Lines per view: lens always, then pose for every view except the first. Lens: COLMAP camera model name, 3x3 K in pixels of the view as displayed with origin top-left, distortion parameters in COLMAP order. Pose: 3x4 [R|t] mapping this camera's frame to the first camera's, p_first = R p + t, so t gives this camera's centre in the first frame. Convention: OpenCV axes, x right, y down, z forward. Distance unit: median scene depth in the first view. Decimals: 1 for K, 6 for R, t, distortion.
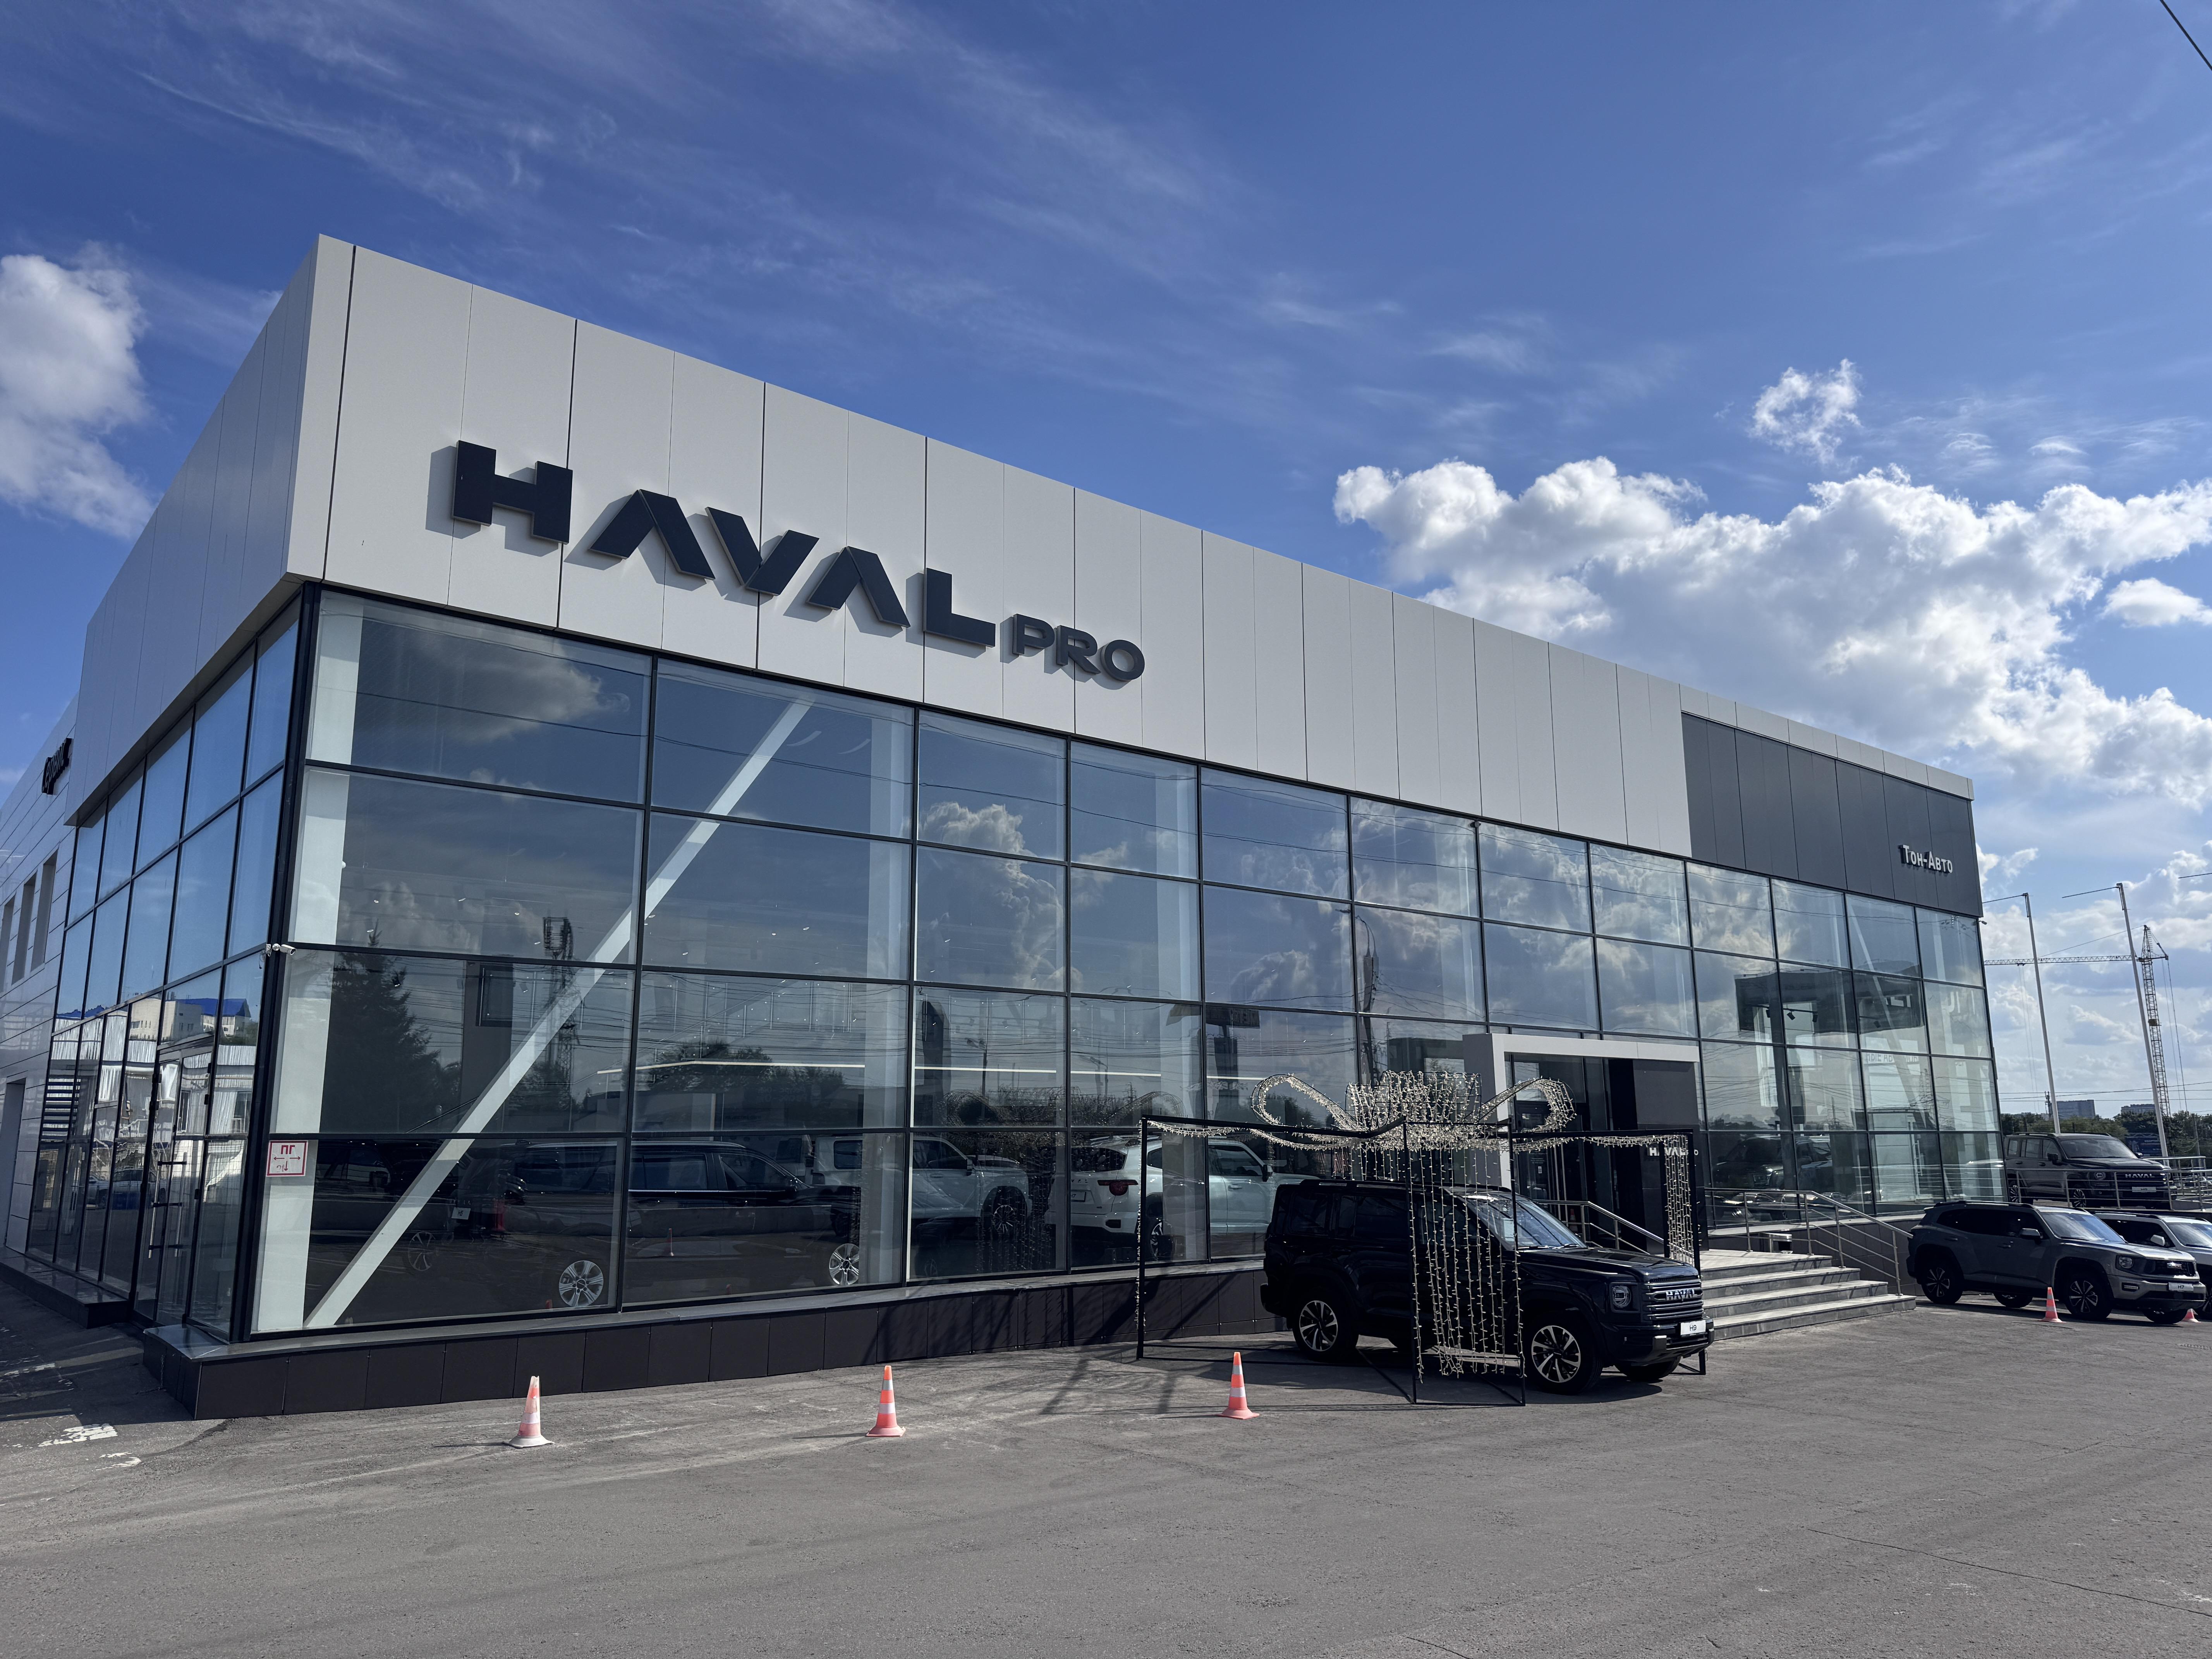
lens RADIAL K [[1524.5, 0, 1106.0], [0, 1524.5, 829.5], [0, 0, 1]] dist [0.151694, -0.180370]
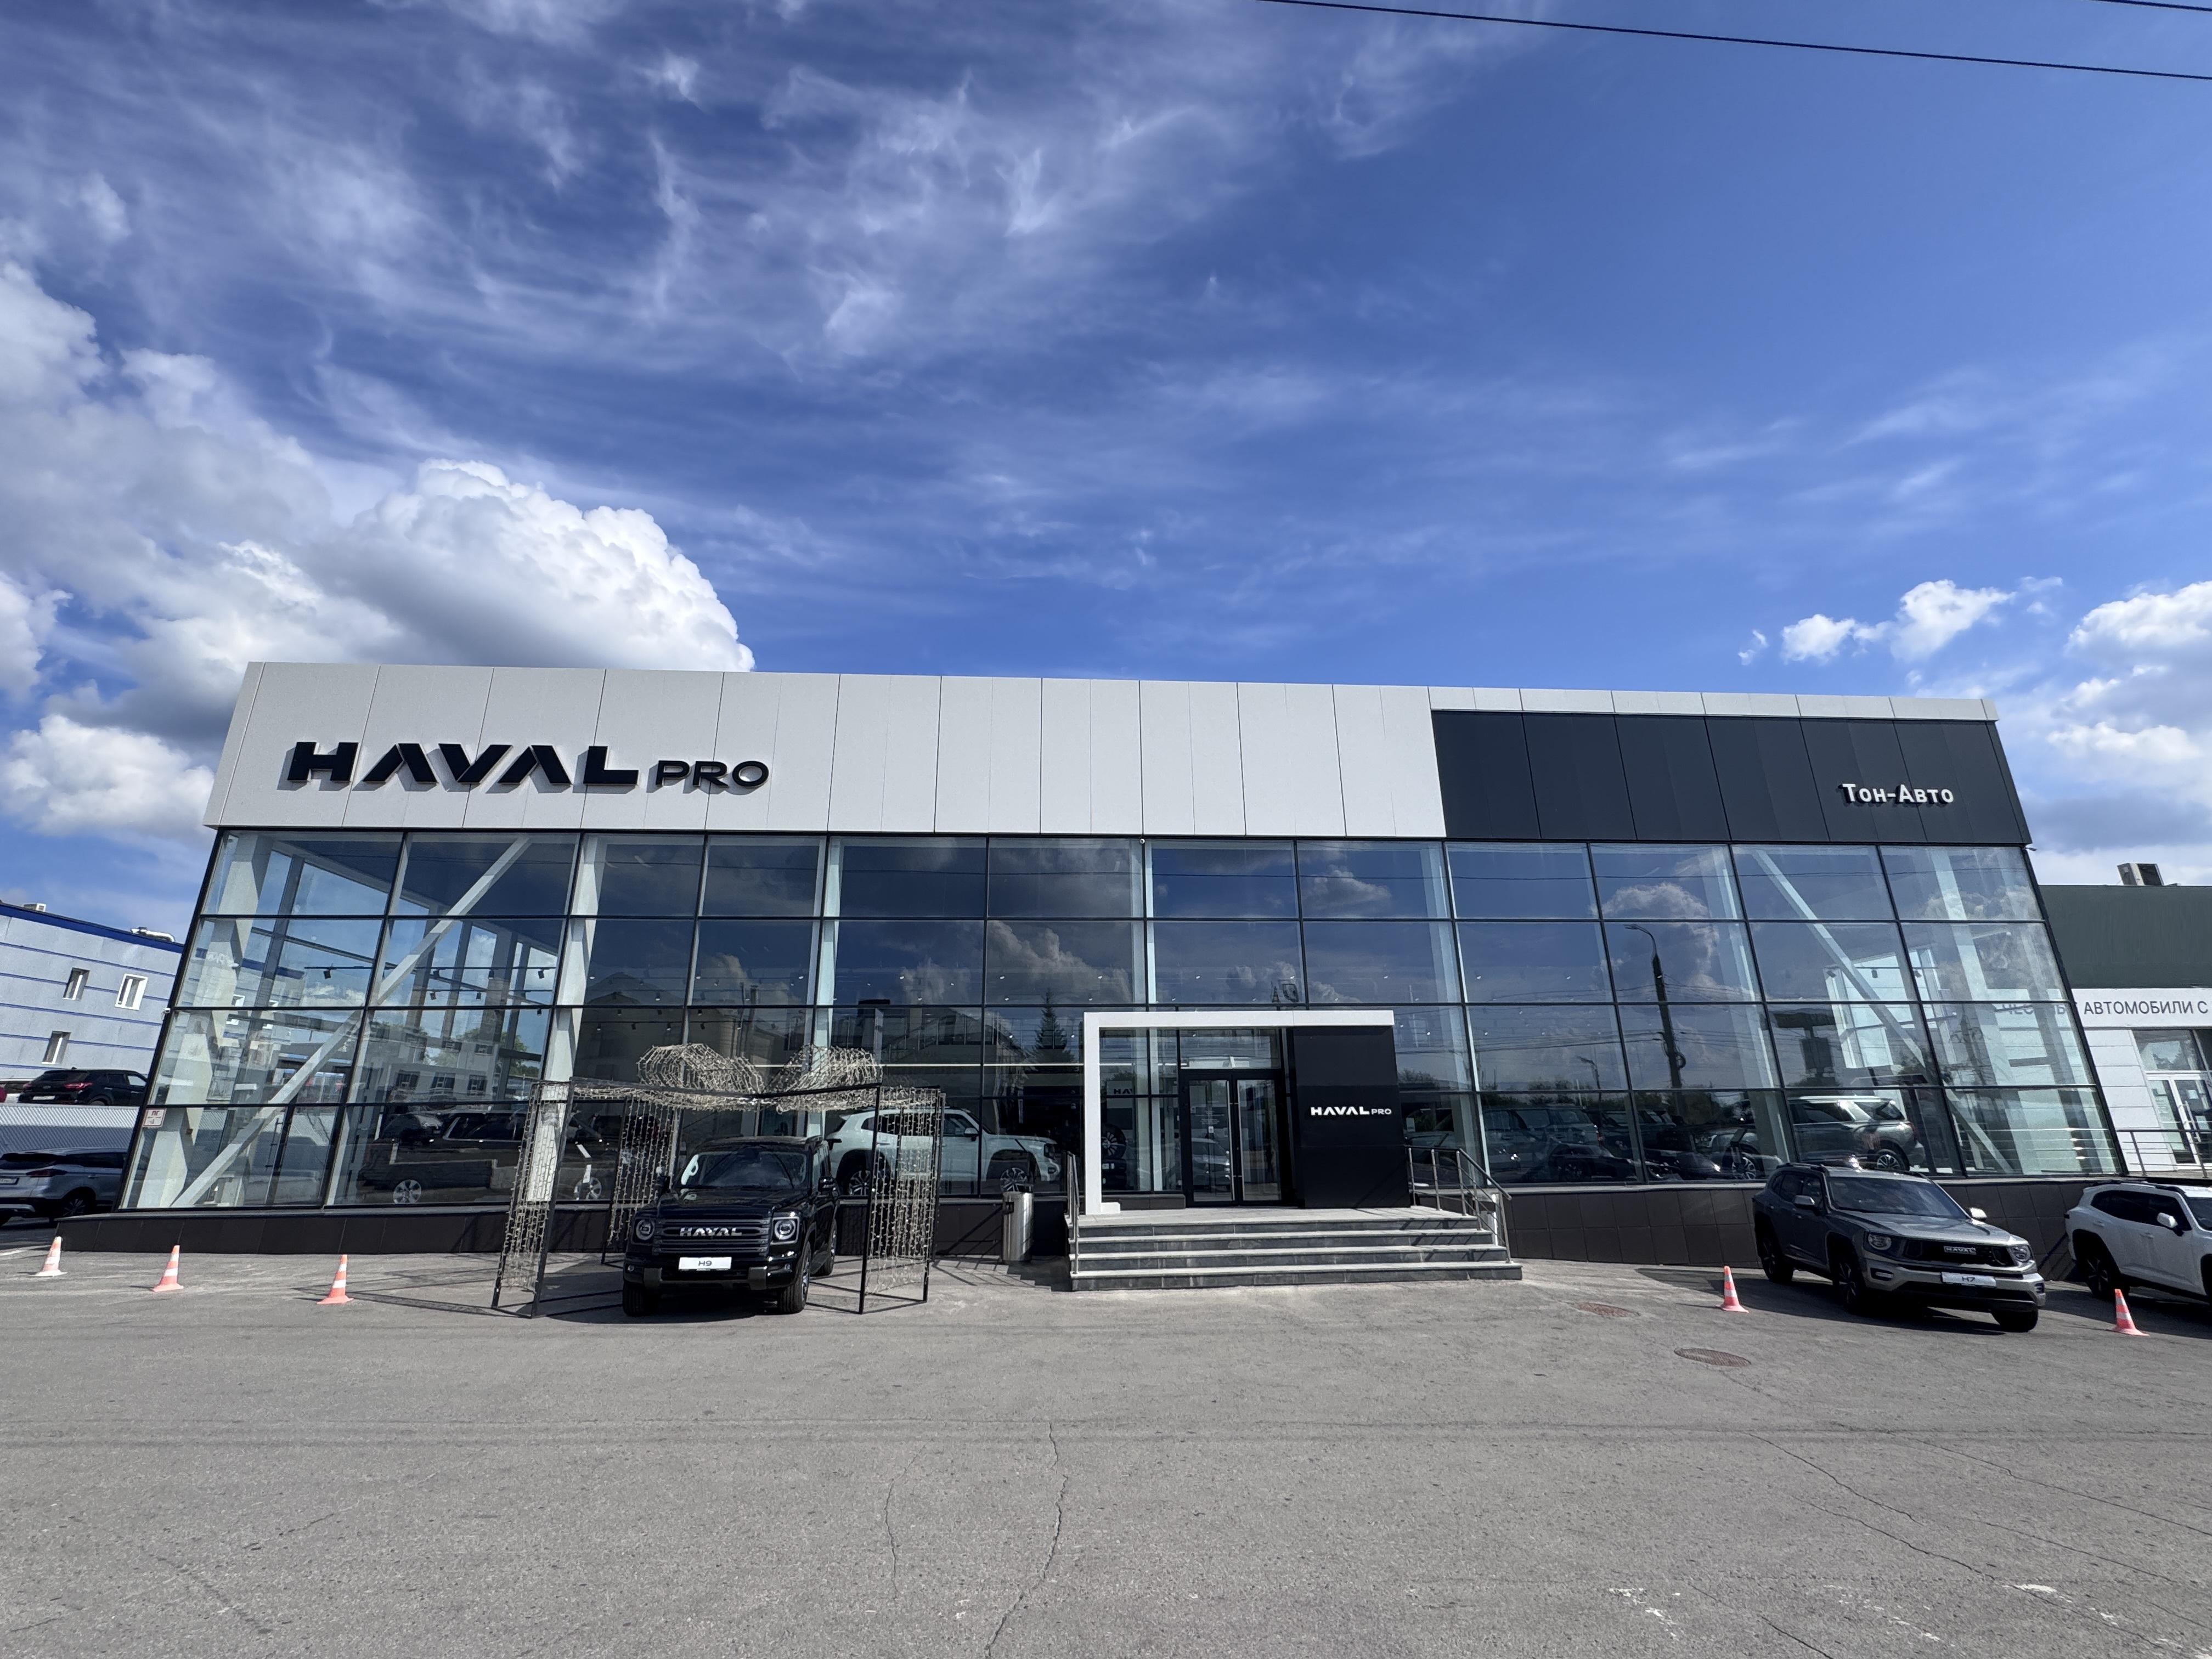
lens RADIAL K [[956.5, 0, 1106.0], [0, 956.5, 829.5], [0, 0, 1]] dist [0.003544, 0.000130]
pose [[0.818195, -0.168335, -0.549745, 0.851218], [0.121272, 0.985195, -0.121181, 0.101164], [0.562005, 0.032480, 0.826496, 0.474596]]
